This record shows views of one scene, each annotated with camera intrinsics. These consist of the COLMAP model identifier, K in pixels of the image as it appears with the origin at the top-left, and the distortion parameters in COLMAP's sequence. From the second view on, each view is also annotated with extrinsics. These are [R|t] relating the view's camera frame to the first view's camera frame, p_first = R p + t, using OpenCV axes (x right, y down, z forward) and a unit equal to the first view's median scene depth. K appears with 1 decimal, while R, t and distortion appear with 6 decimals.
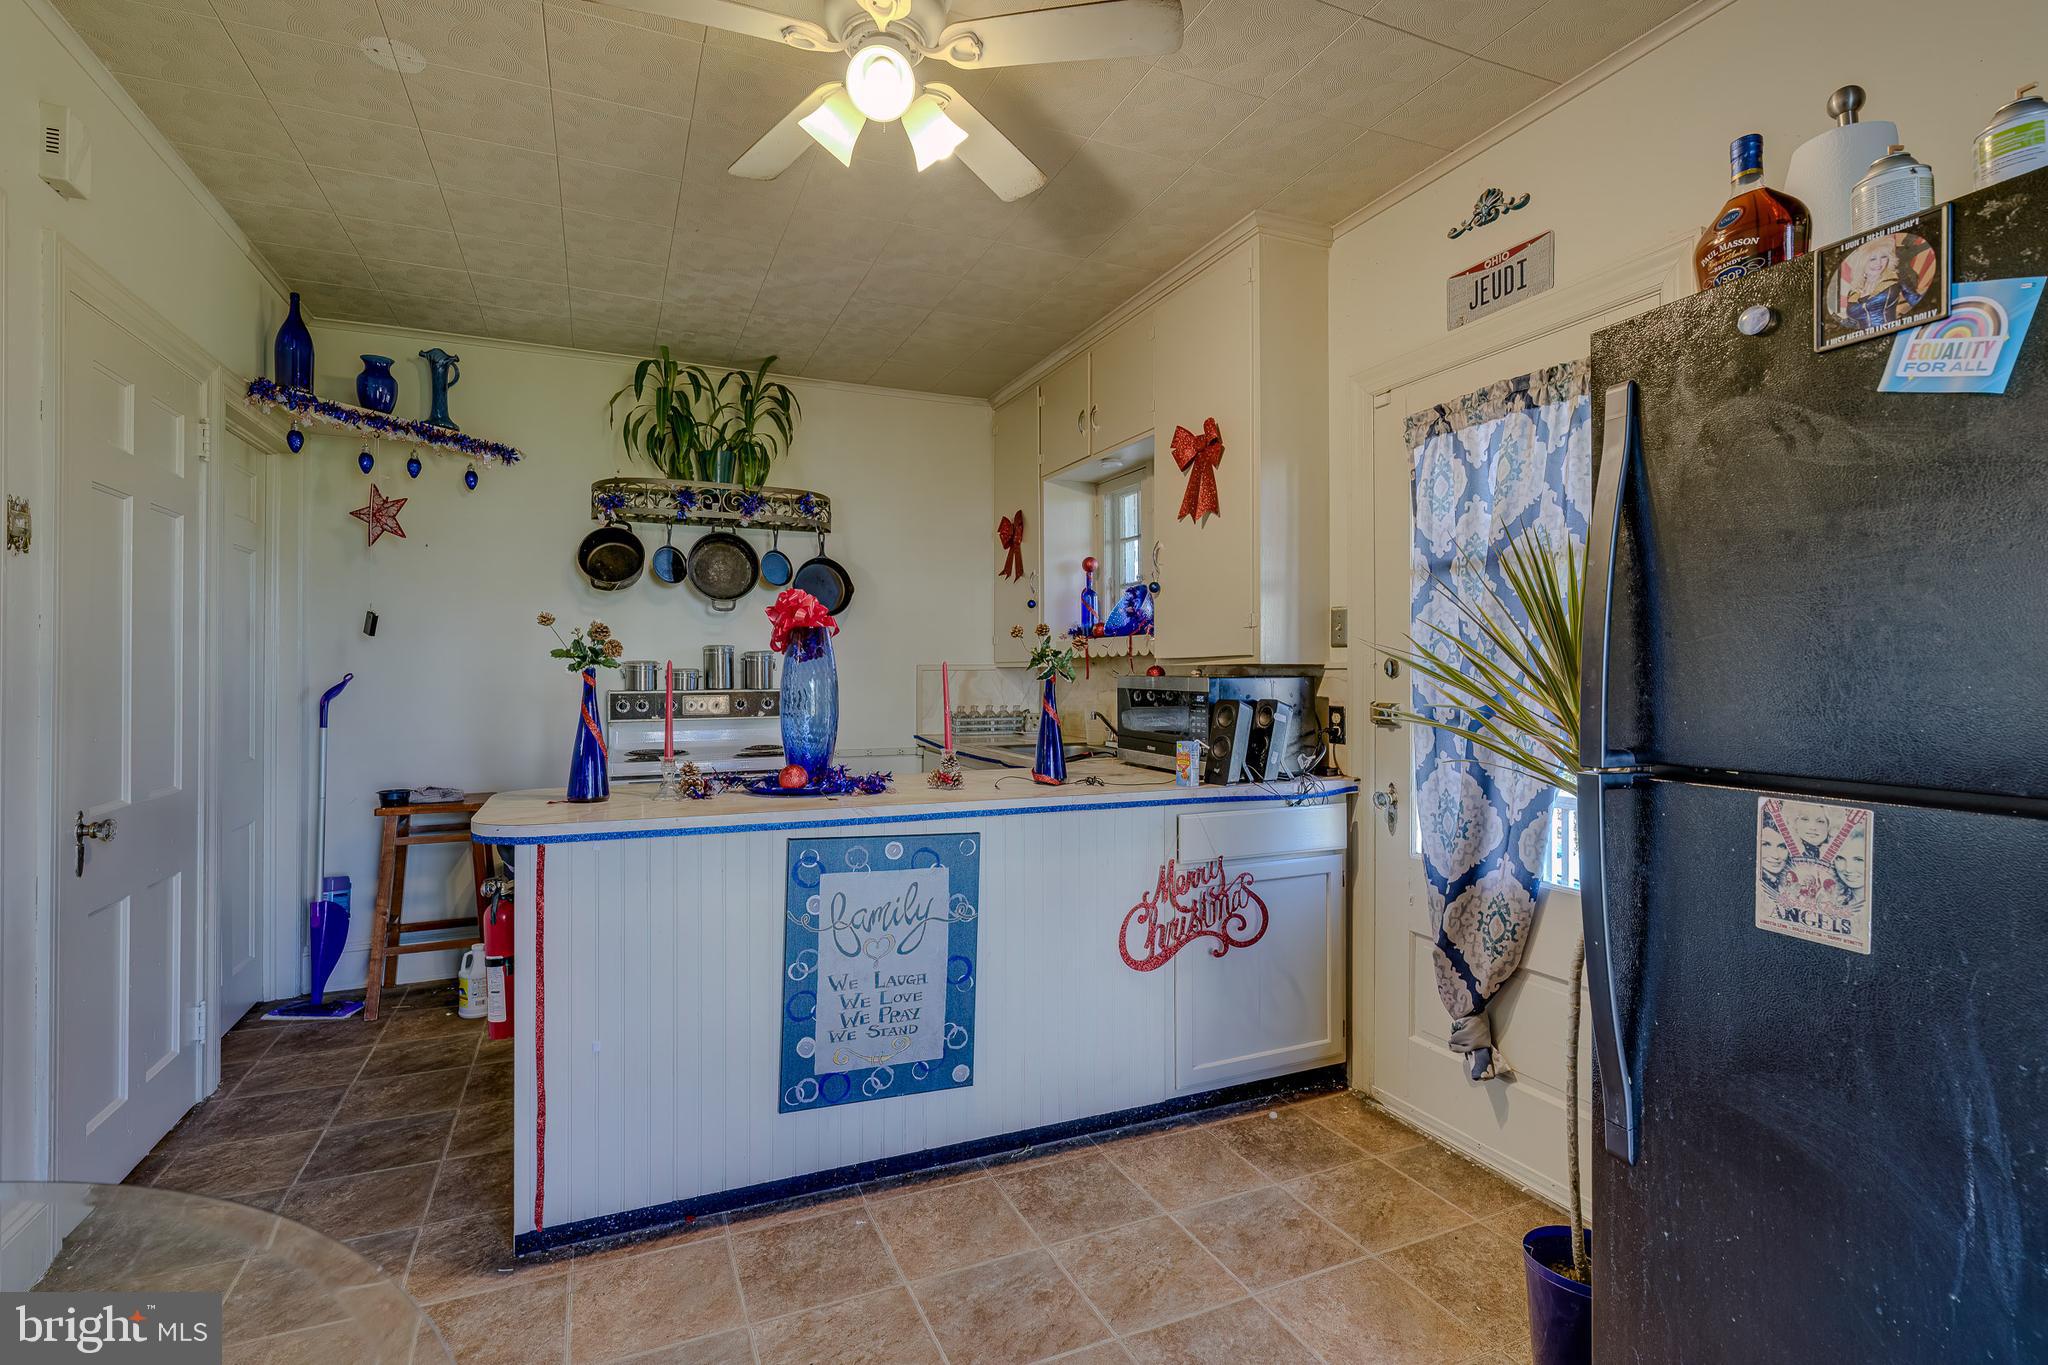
lens RADIAL K [[921.9, 0, 1021.7], [0, 921.9, 671.8], [0, 0, 1]] dist [-0.017231, 0.000242]
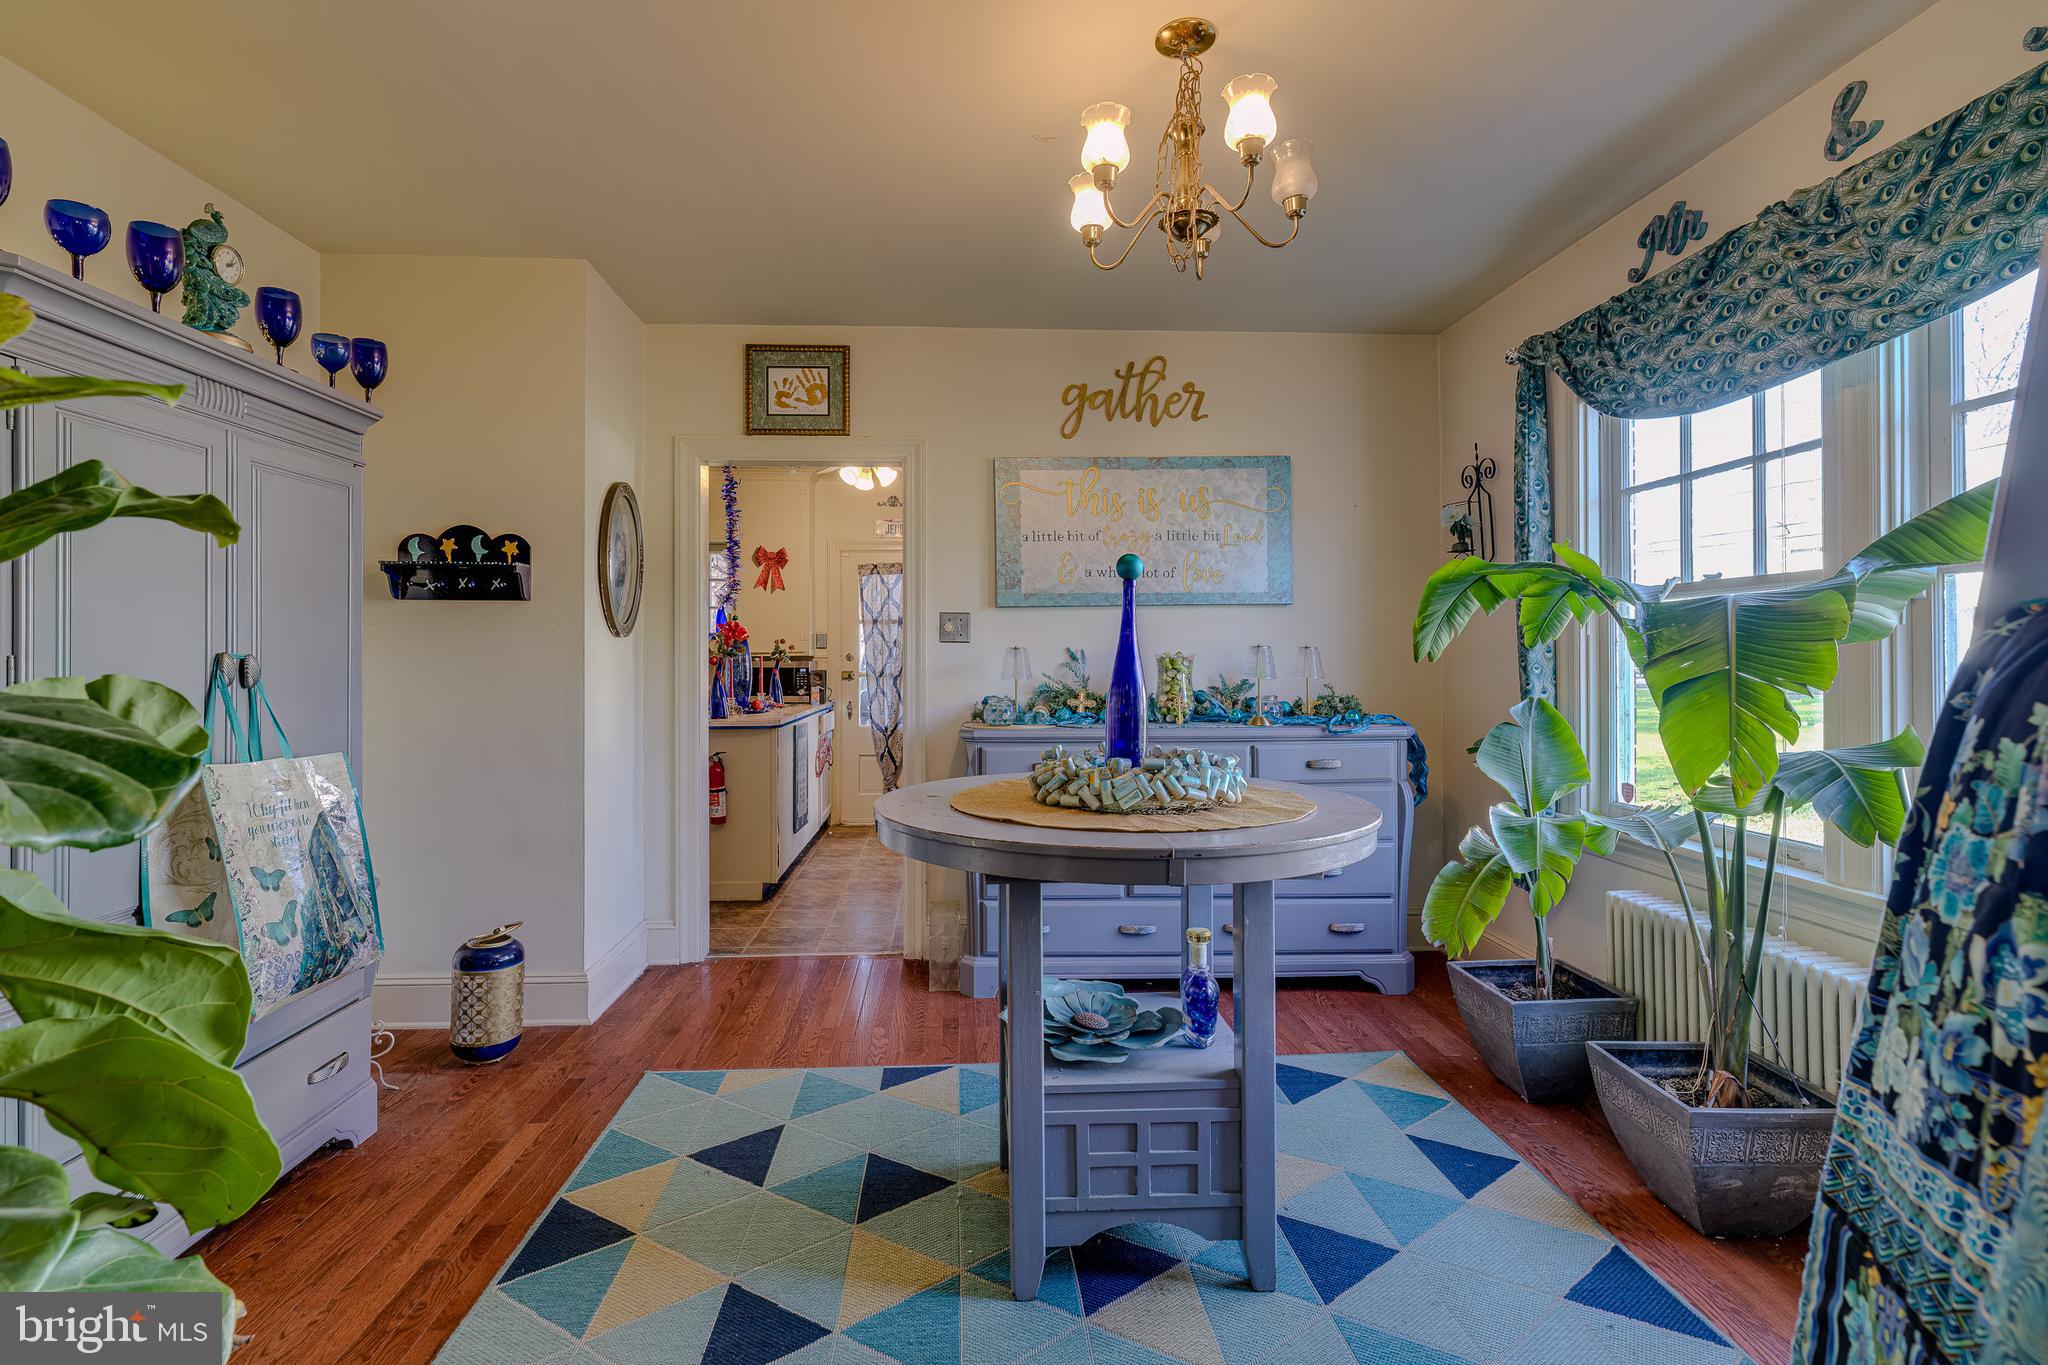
lens RADIAL K [[971.5, 0, 1020.5], [0, 971.5, 638.8], [0, 0, 1]] dist [-0.002686, -0.000163]
pose [[0.354121, 0.015324, 0.935074, -1.590010], [0.001195, 0.999858, -0.016838, -0.007501], [-0.935199, 0.007080, 0.354052, -0.346592]]
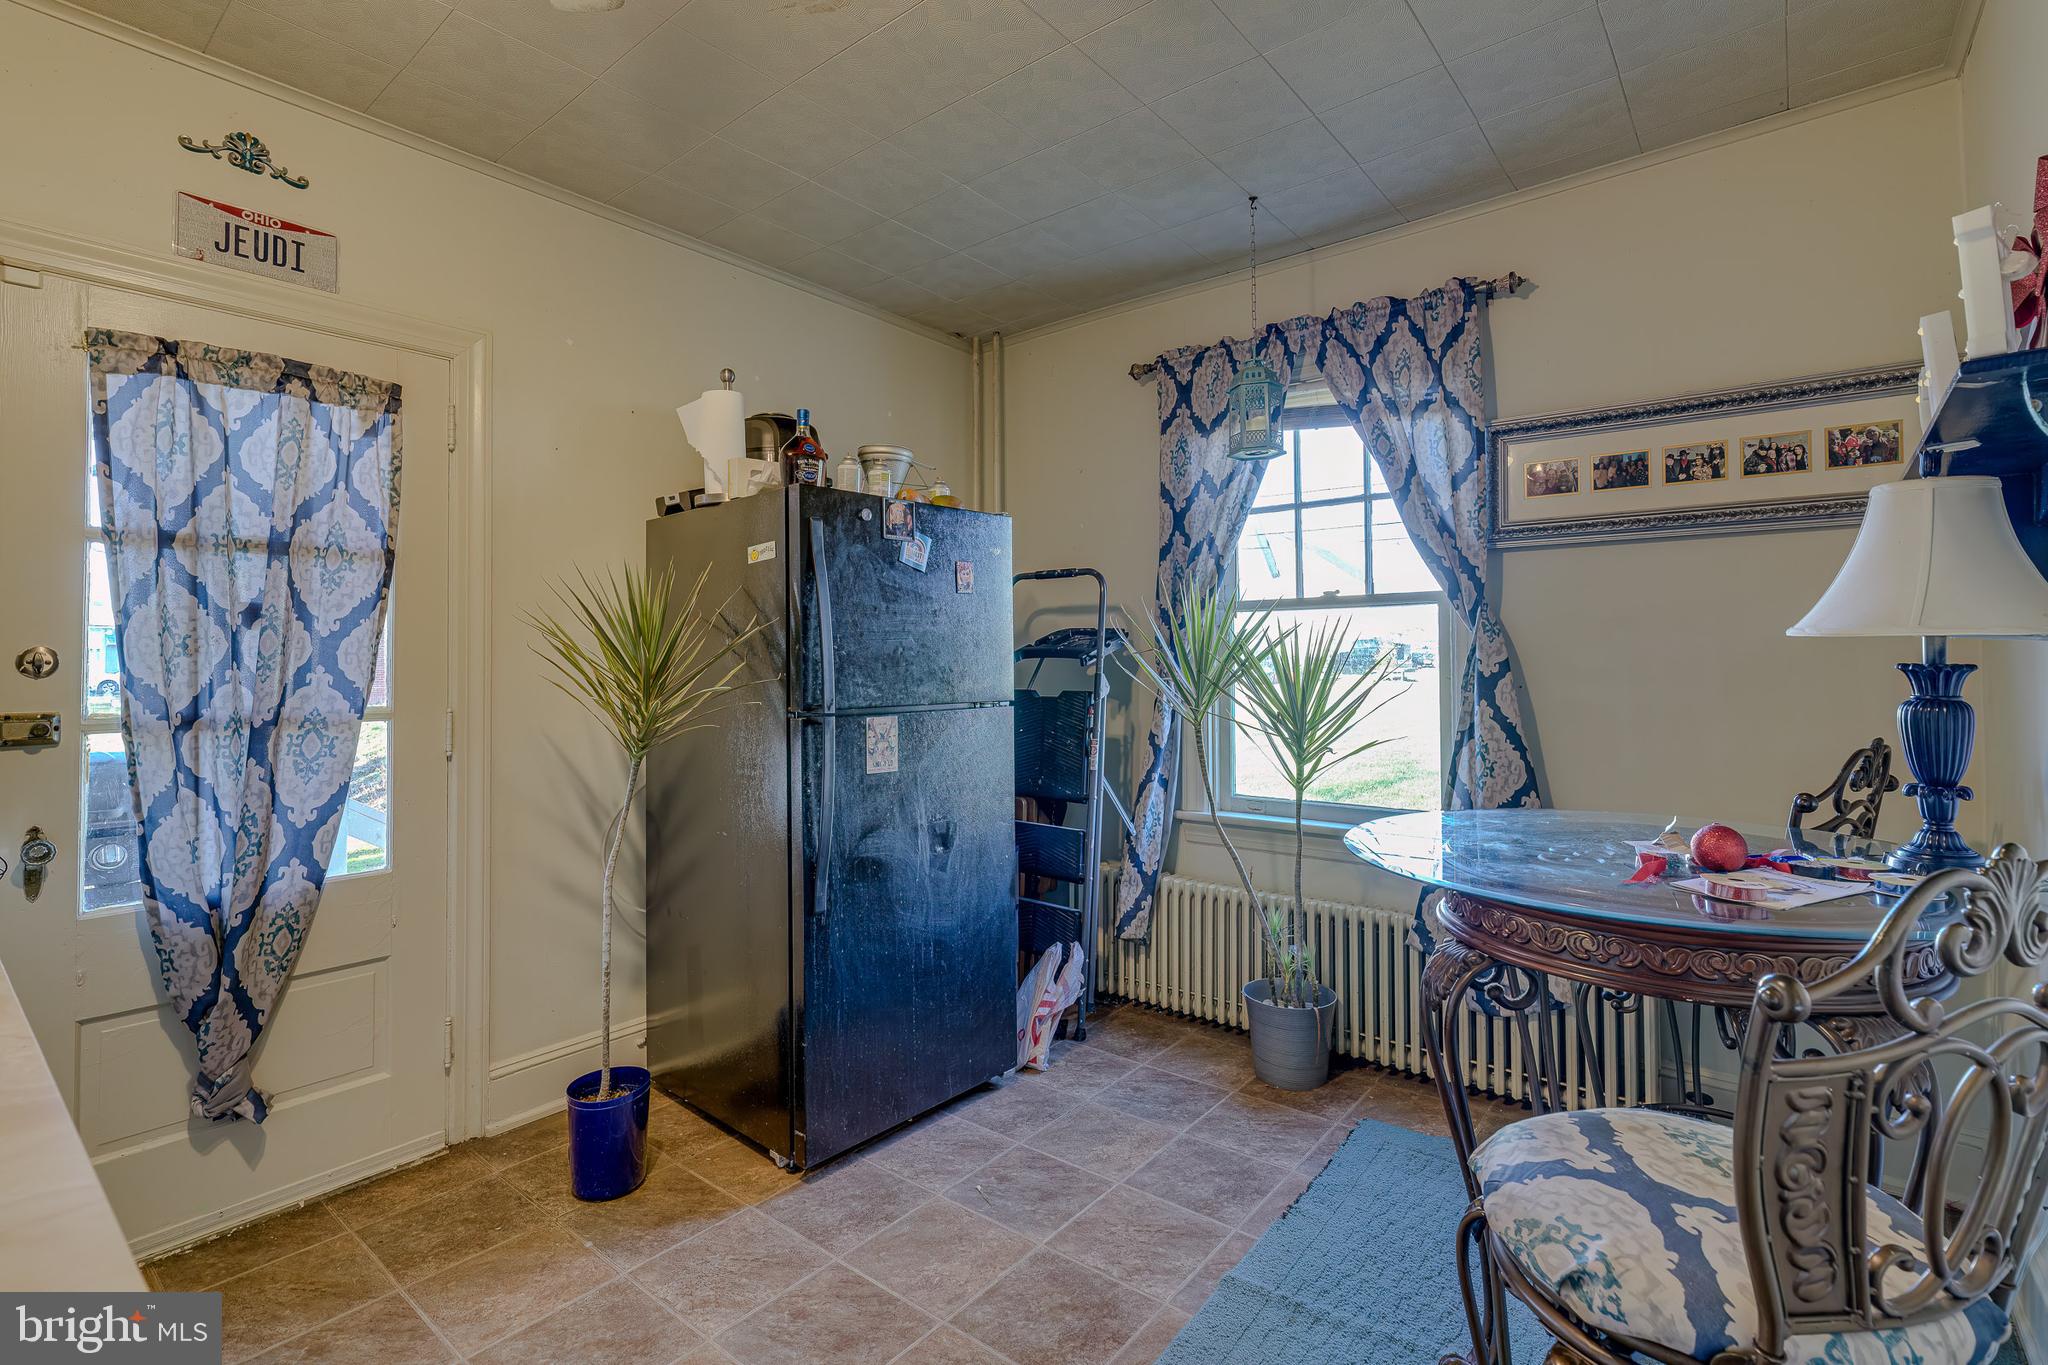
lens RADIAL K [[971.5, 0, 1020.5], [0, 971.5, 638.8], [0, 0, 1]] dist [-0.002686, -0.000163]
pose [[-0.442195, 0.024291, 0.896590, -0.470526], [0.004739, 0.999683, -0.024747, -0.000624], [-0.896907, -0.006694, -0.442169, 0.512707]]
